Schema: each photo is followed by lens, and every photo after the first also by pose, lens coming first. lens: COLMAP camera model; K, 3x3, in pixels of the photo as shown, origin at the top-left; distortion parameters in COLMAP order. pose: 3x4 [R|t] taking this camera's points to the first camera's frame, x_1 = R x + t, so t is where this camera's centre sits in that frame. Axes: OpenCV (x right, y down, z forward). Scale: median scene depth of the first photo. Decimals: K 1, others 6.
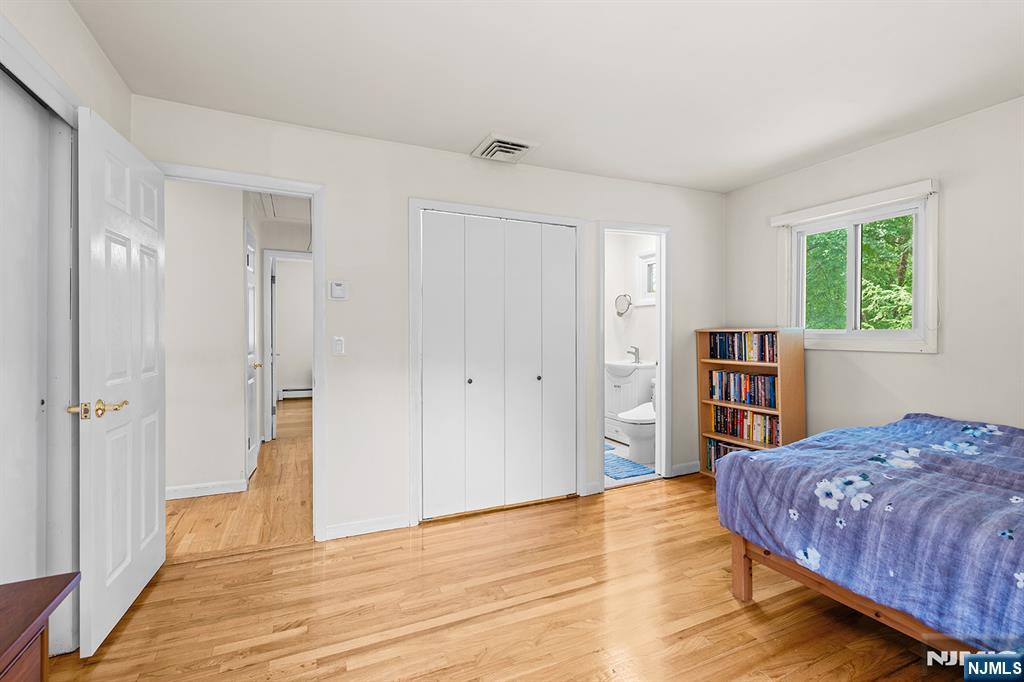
lens RADIAL K [[462.9, 0, 515.8], [0, 462.9, 337.5], [0, 0, 1]] dist [-0.007382, 0.002055]
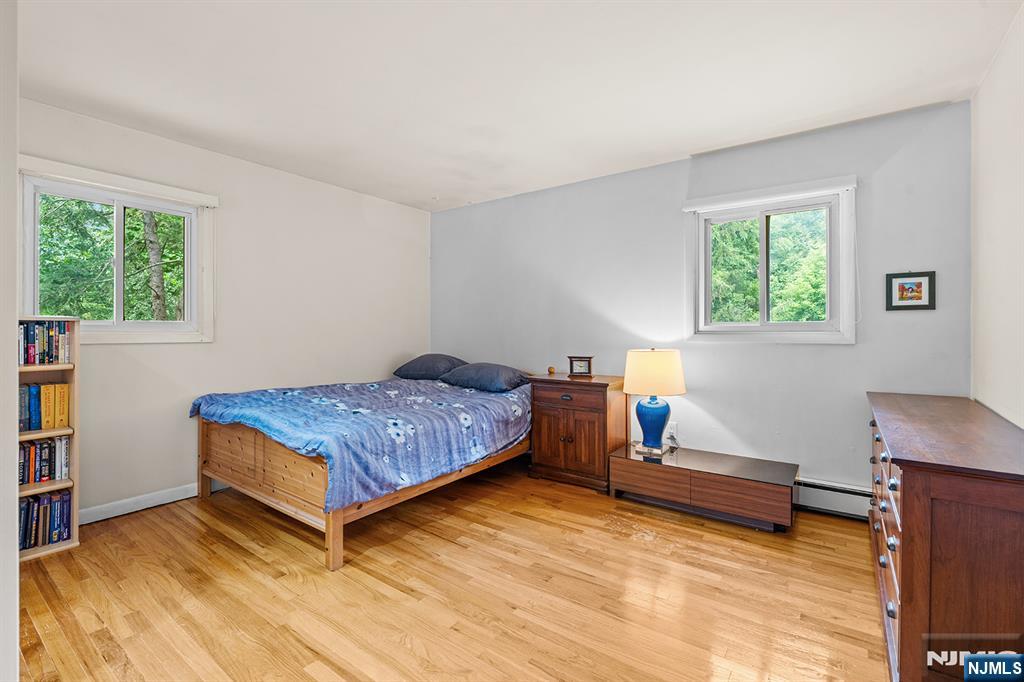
lens RADIAL K [[462.9, 0, 510.0], [0, 462.9, 337.3], [0, 0, 1]] dist [-0.007382, 0.002055]
pose [[-0.501021, -0.003853, 0.865426, -0.673223], [0.001083, 0.999987, 0.005079, 0.017186], [-0.865434, 0.003482, -0.501010, 1.221638]]
